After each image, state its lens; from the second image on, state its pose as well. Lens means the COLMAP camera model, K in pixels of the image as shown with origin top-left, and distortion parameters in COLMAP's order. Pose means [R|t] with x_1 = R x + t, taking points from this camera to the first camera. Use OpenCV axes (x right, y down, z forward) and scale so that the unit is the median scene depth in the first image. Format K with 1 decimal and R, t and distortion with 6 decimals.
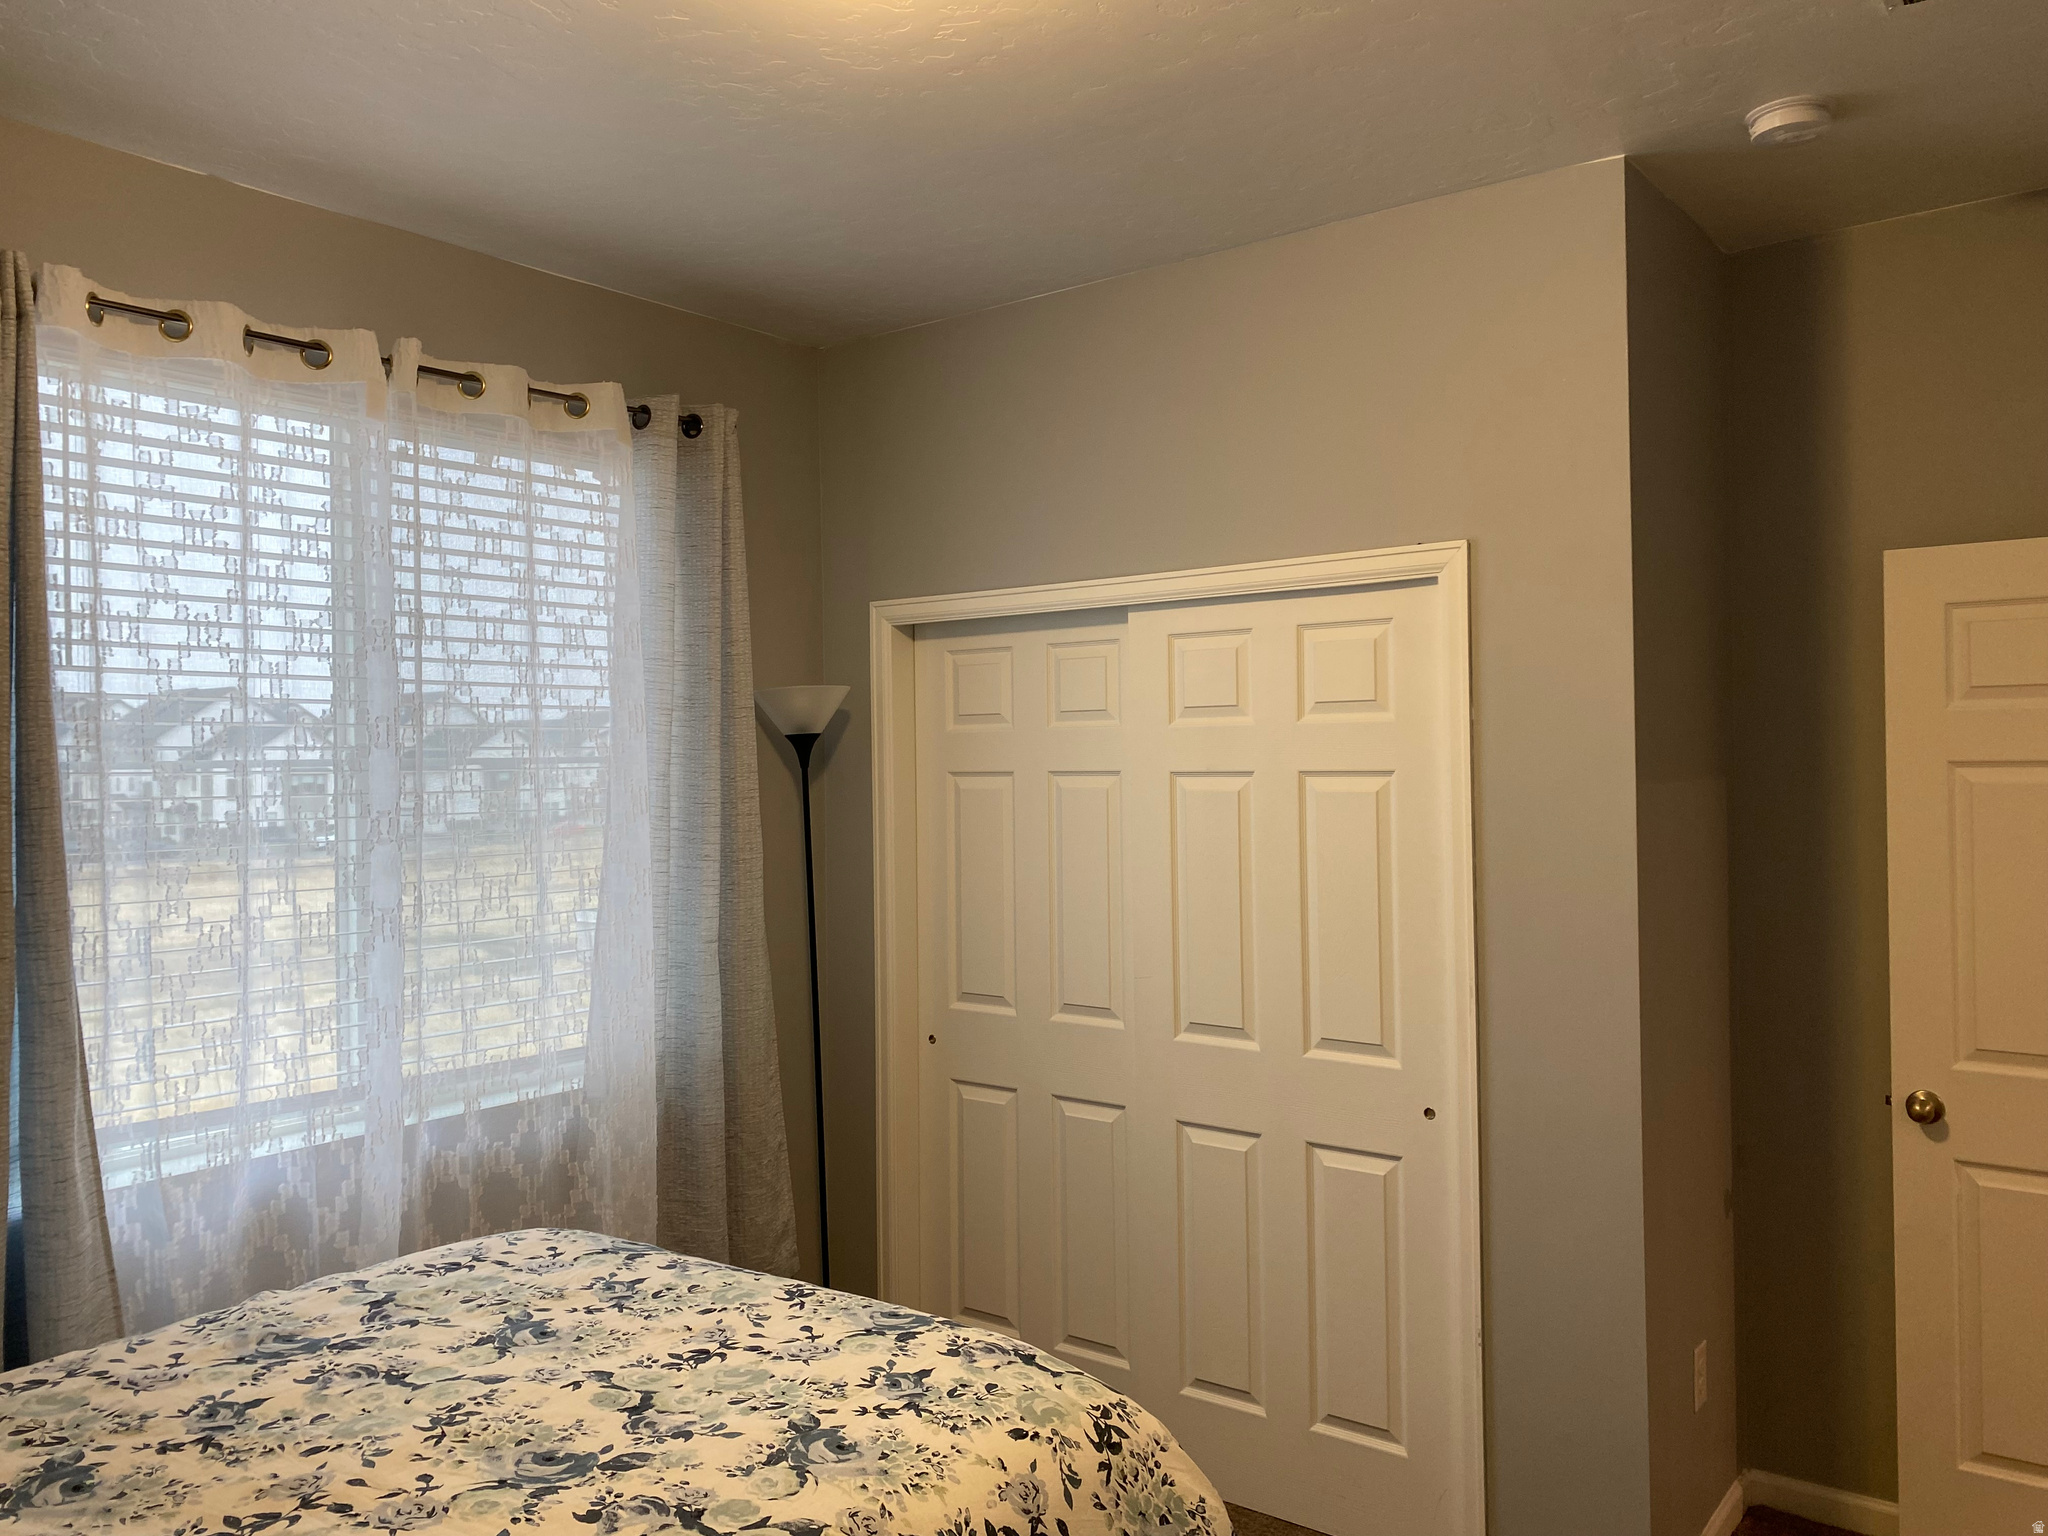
lens RADIAL K [[1528.3, 0, 1024.0], [0, 1528.3, 768.0], [0, 0, 1]] dist [-0.037090, -0.001145]
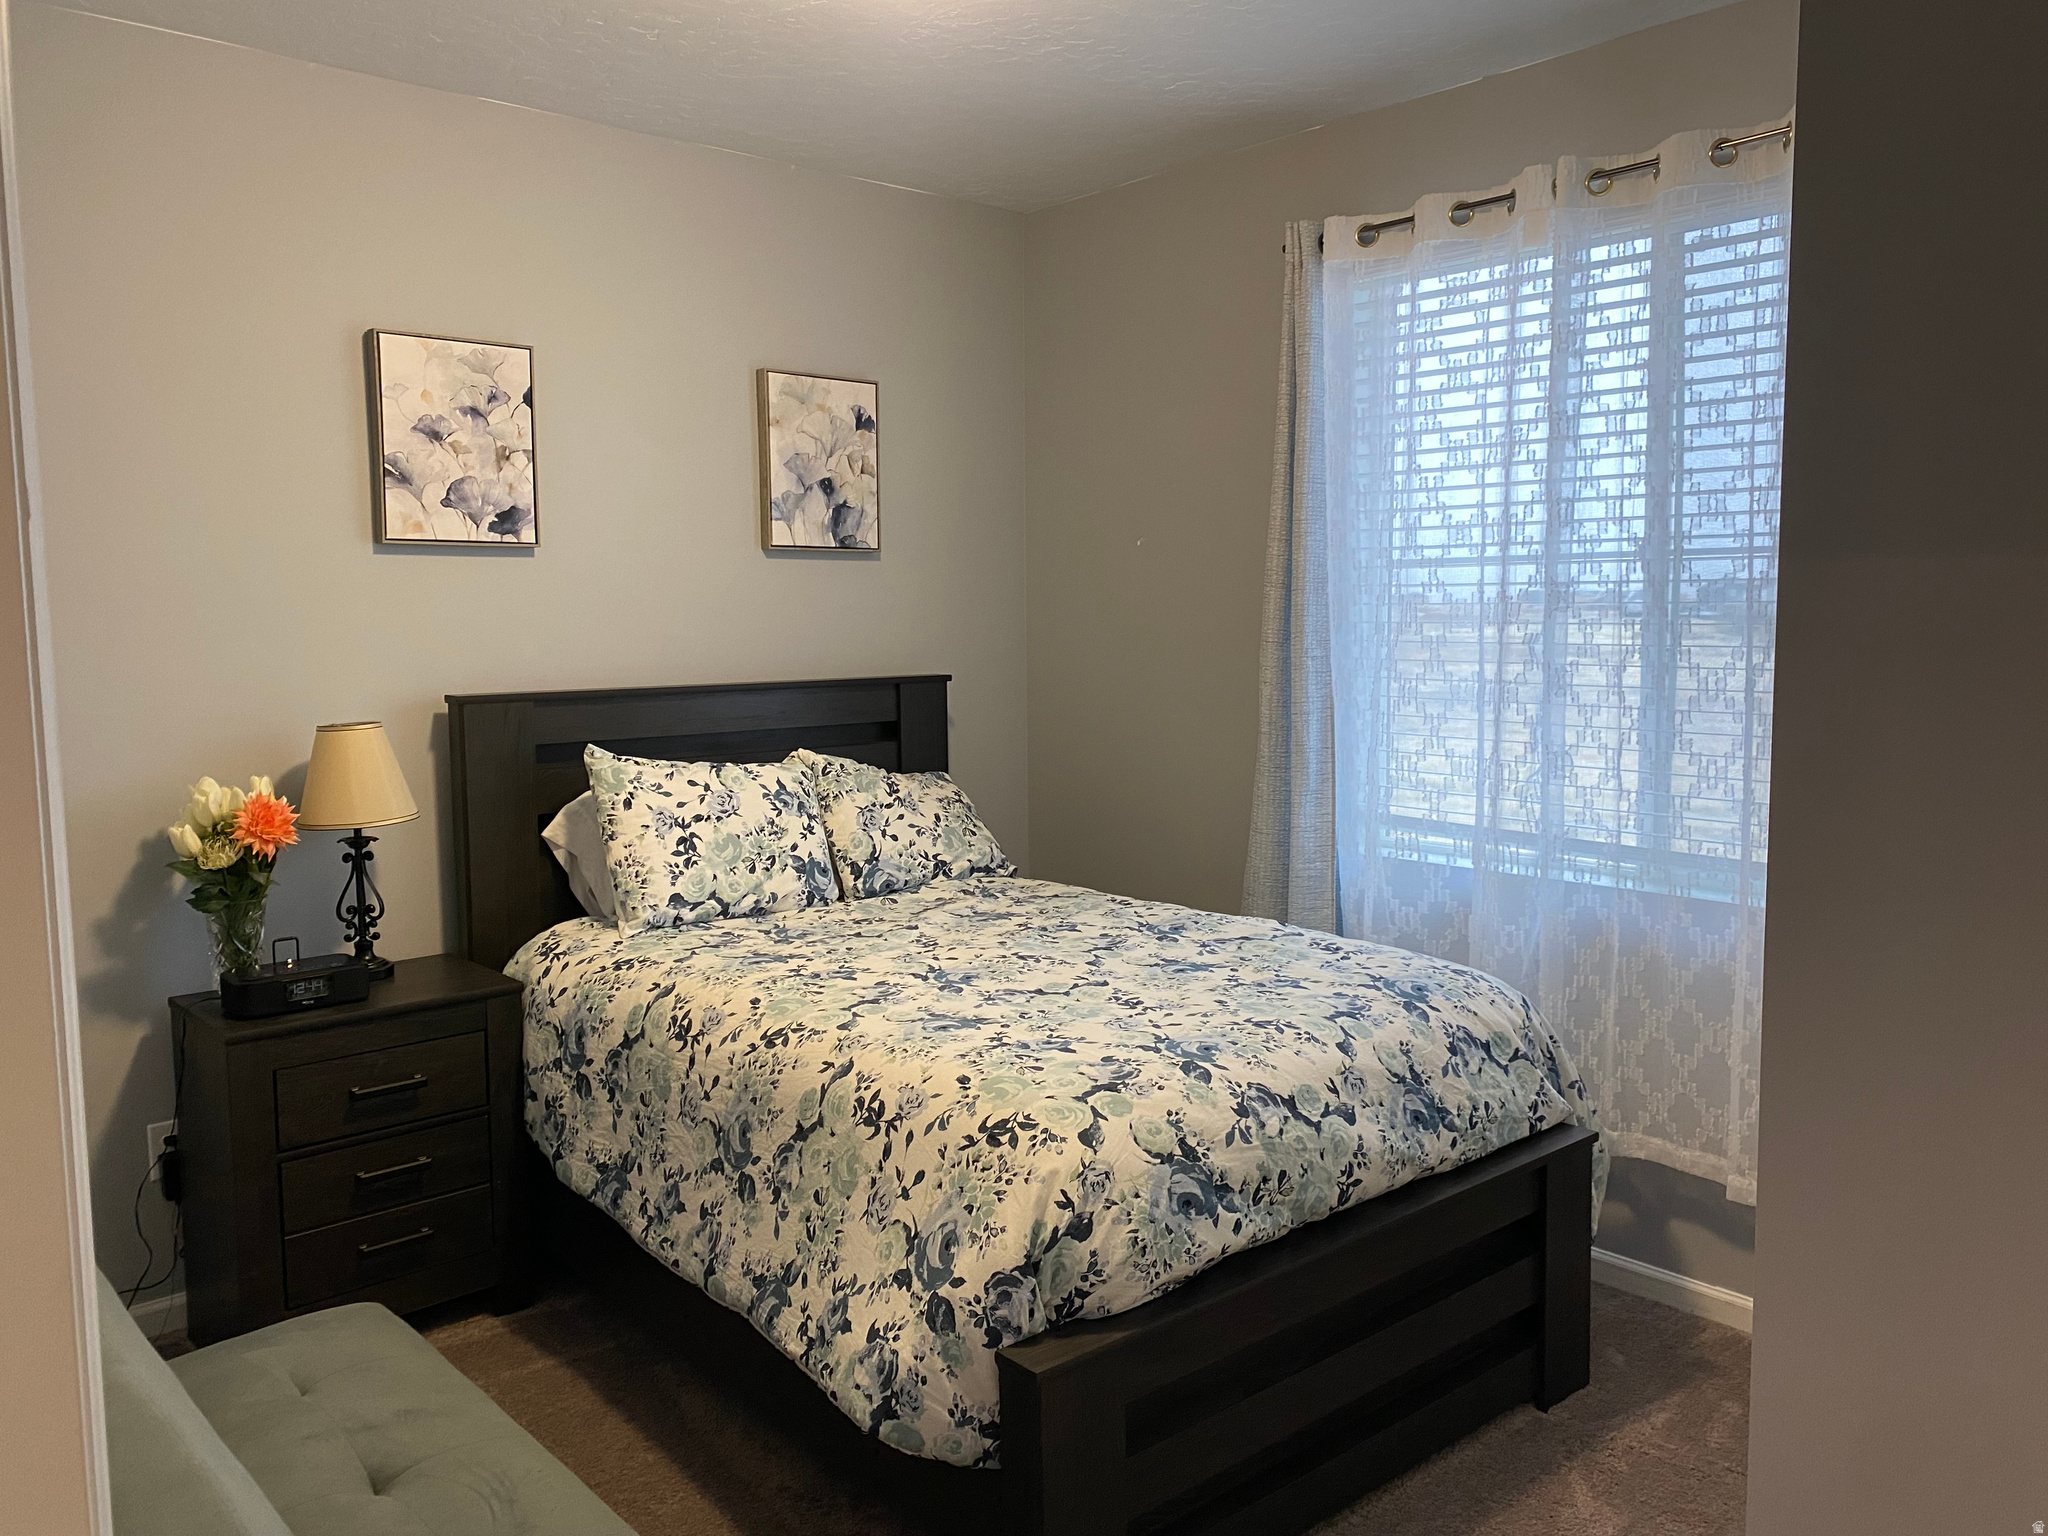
lens RADIAL K [[1537.1, 0, 1024.0], [0, 1537.1, 768.0], [0, 0, 1]] dist [0.044119, 0.000972]
pose [[-0.178617, 0.124353, -0.976029, 1.168717], [0.007177, 0.992119, 0.125090, 0.010494], [0.983892, 0.015338, -0.178102, 1.211140]]
